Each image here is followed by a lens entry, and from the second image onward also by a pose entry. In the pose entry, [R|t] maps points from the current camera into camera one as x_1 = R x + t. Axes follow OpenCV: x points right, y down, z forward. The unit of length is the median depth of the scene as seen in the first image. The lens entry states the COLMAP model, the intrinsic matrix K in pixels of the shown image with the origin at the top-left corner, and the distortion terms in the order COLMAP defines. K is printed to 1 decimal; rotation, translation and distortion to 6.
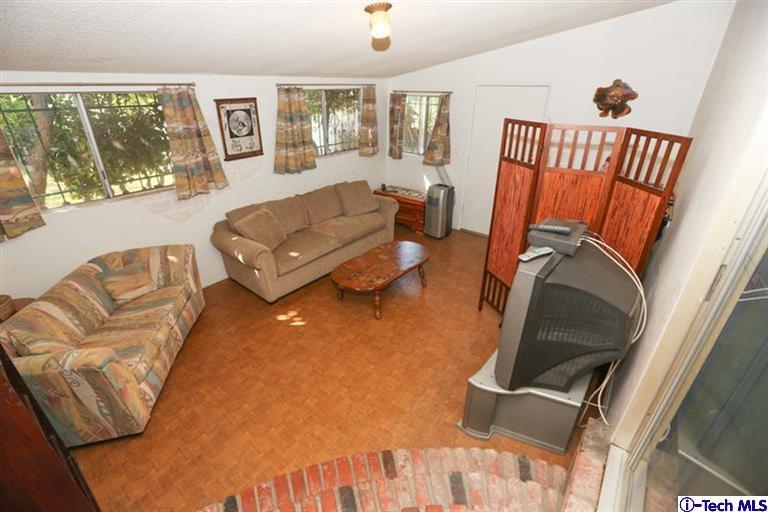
lens RADIAL K [[354.0, 0, 381.9], [0, 354.0, 252.6], [0, 0, 1]] dist [-0.038869, 0.015045]
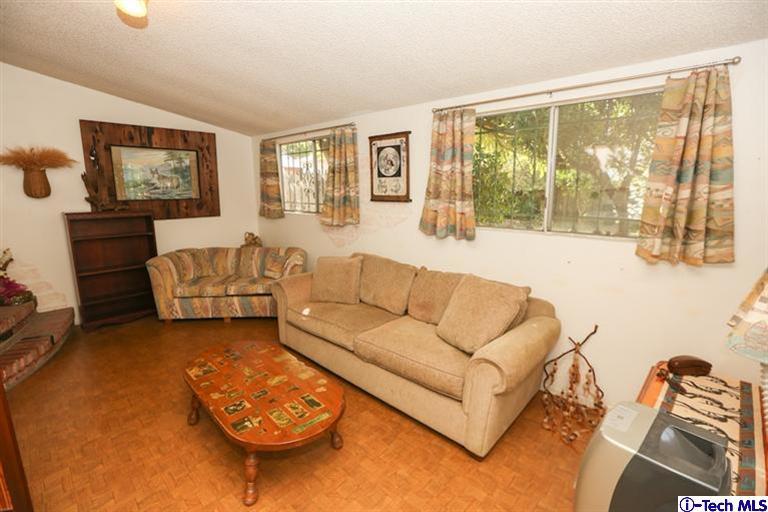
lens RADIAL K [[354.0, 0, 381.9], [0, 354.0, 252.6], [0, 0, 1]] dist [-0.038869, 0.015045]
pose [[-0.074709, 0.188845, -0.979161, 0.483140], [-0.421180, 0.884050, 0.202637, -0.337189], [0.903895, 0.427542, 0.013492, 1.058202]]
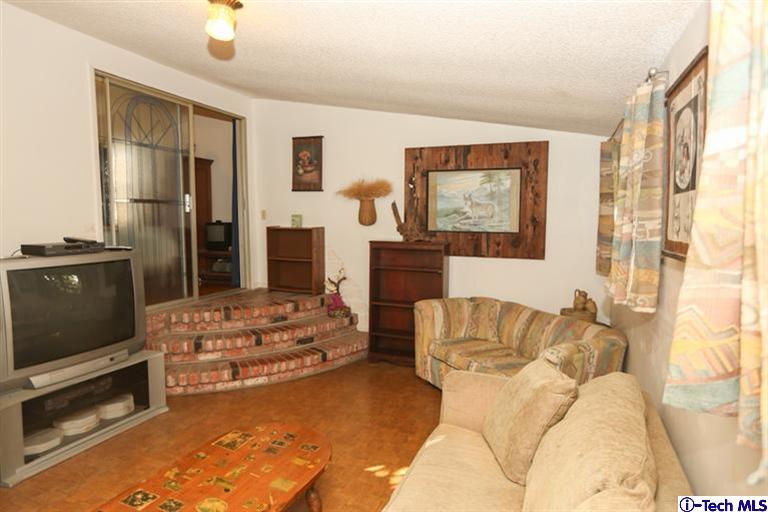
lens RADIAL K [[446.2, 0, 378.9], [0, 446.2, 250.7], [0, 0, 1]] dist [-0.019772, 0.000961]
pose [[-0.961097, 0.018027, -0.275621, -0.037921], [-0.119193, 0.873106, 0.472736, -0.436338], [0.249168, 0.487197, -0.836991, 1.289349]]
